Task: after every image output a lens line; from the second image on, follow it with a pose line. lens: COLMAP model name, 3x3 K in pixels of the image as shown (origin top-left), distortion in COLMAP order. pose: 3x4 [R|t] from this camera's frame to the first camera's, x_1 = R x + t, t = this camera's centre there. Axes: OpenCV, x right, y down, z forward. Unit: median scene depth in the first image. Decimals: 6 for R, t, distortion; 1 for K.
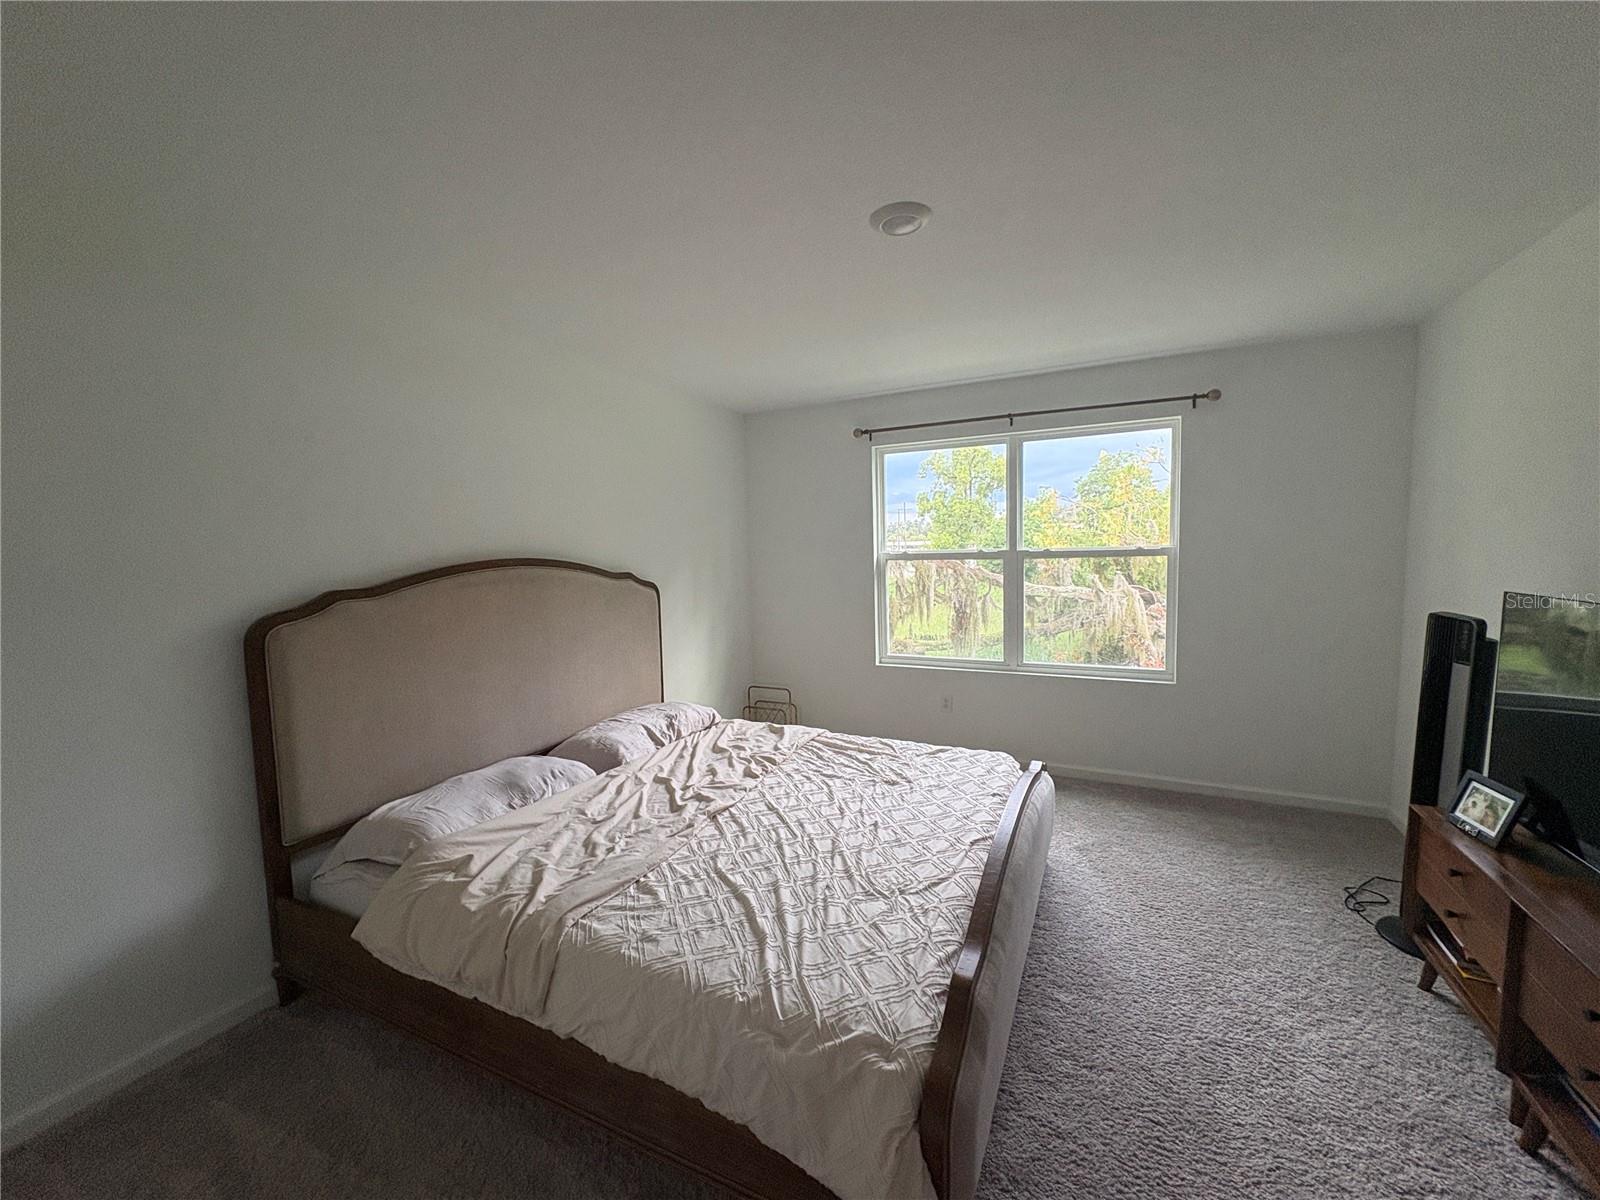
lens RADIAL K [[636.6, 0, 800.0], [0, 636.6, 600.0], [0, 0, 1]] dist [0.000869, 0.000249]
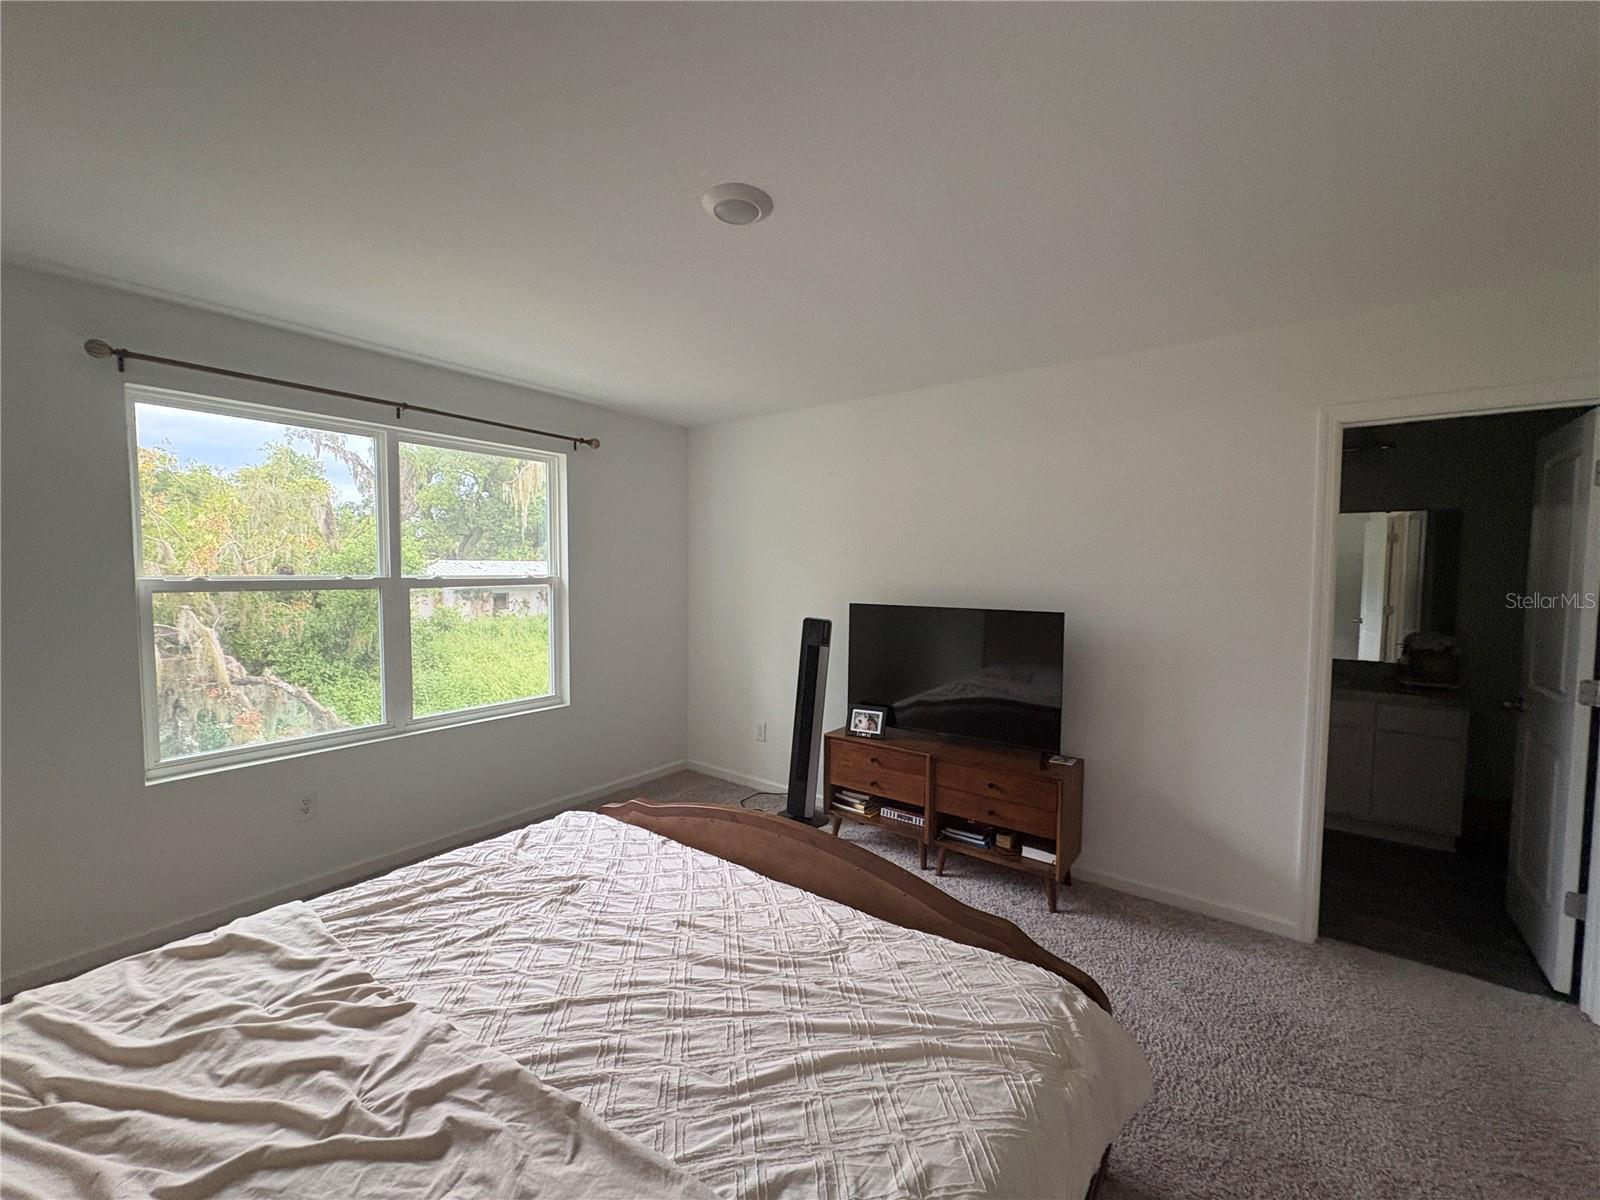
lens RADIAL K [[636.6, 0, 800.0], [0, 636.6, 600.0], [0, 0, 1]] dist [0.000869, 0.000249]
pose [[0.180430, -0.023671, 0.983303, -0.475902], [0.069997, 0.997485, 0.011169, -0.034451], [-0.981094, 0.066813, 0.181633, 0.526740]]
